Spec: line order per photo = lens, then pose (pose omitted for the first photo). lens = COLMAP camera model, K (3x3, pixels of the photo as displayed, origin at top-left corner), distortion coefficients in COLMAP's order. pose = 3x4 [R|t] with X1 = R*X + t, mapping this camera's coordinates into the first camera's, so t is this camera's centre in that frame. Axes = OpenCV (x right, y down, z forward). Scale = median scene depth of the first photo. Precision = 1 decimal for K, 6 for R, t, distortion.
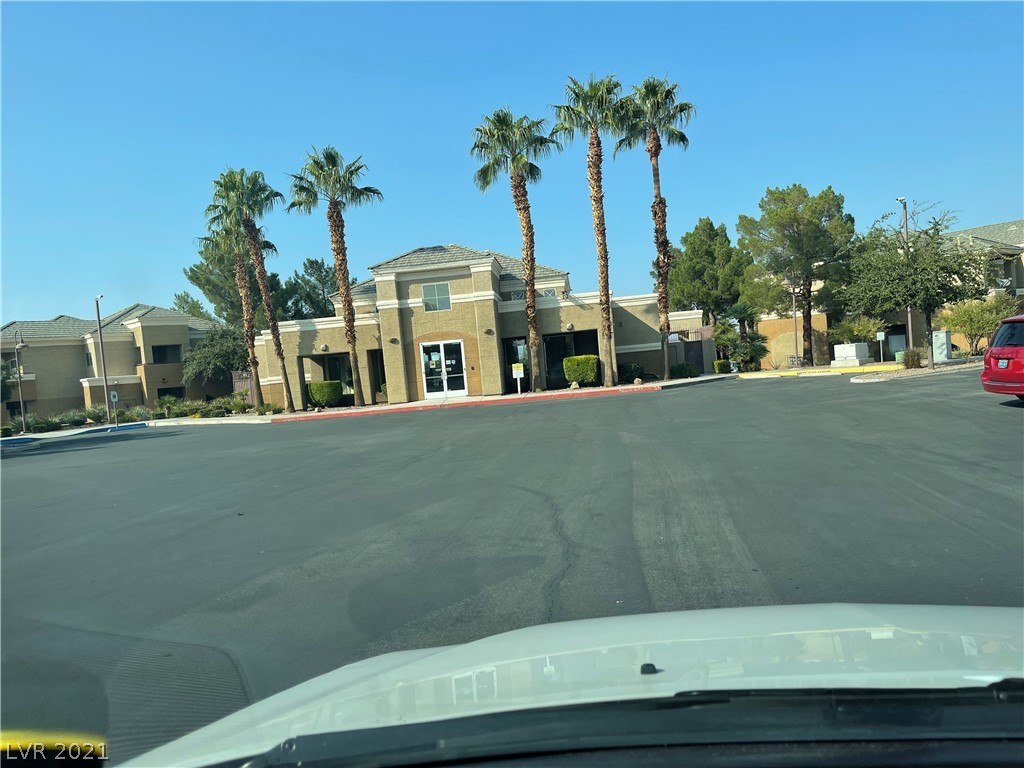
lens RADIAL K [[776.0, 0, 517.2], [0, 776.0, 382.8], [0, 0, 1]] dist [0.066148, -0.091928]
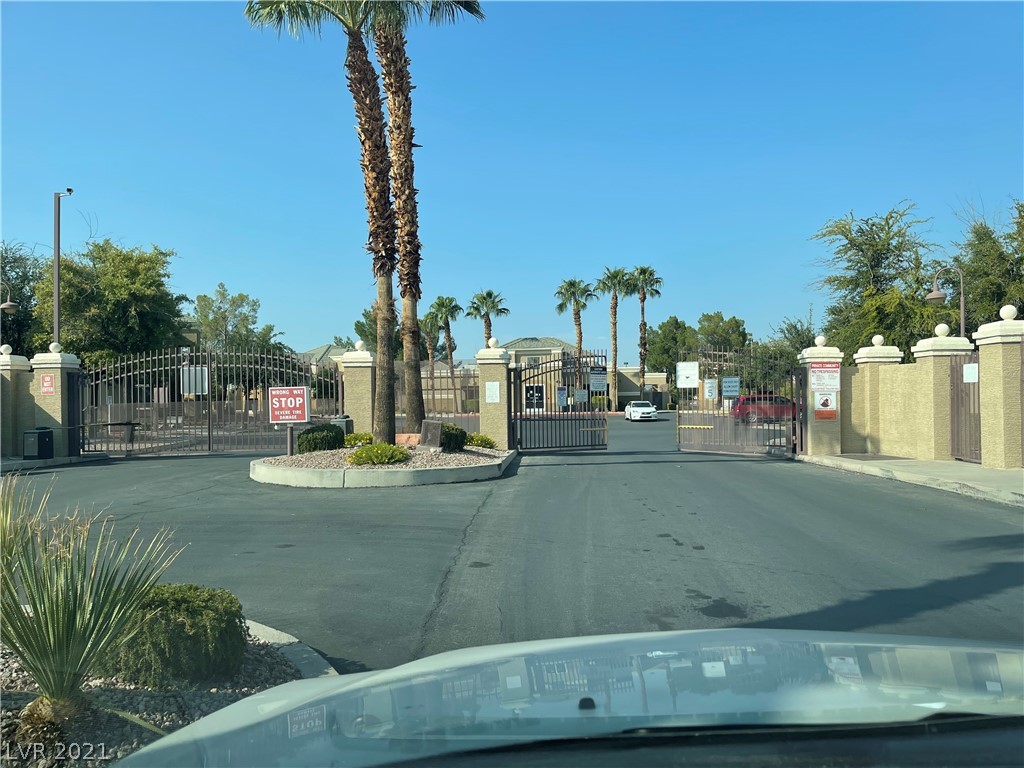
lens RADIAL K [[776.0, 0, 507.8], [0, 776.0, 388.1], [0, 0, 1]] dist [0.066148, -0.091928]
pose [[0.997428, 0.071519, 0.004668, -0.176610], [-0.071348, 0.997000, -0.029991, 0.023710], [-0.006799, 0.029581, 0.999539, -1.072169]]
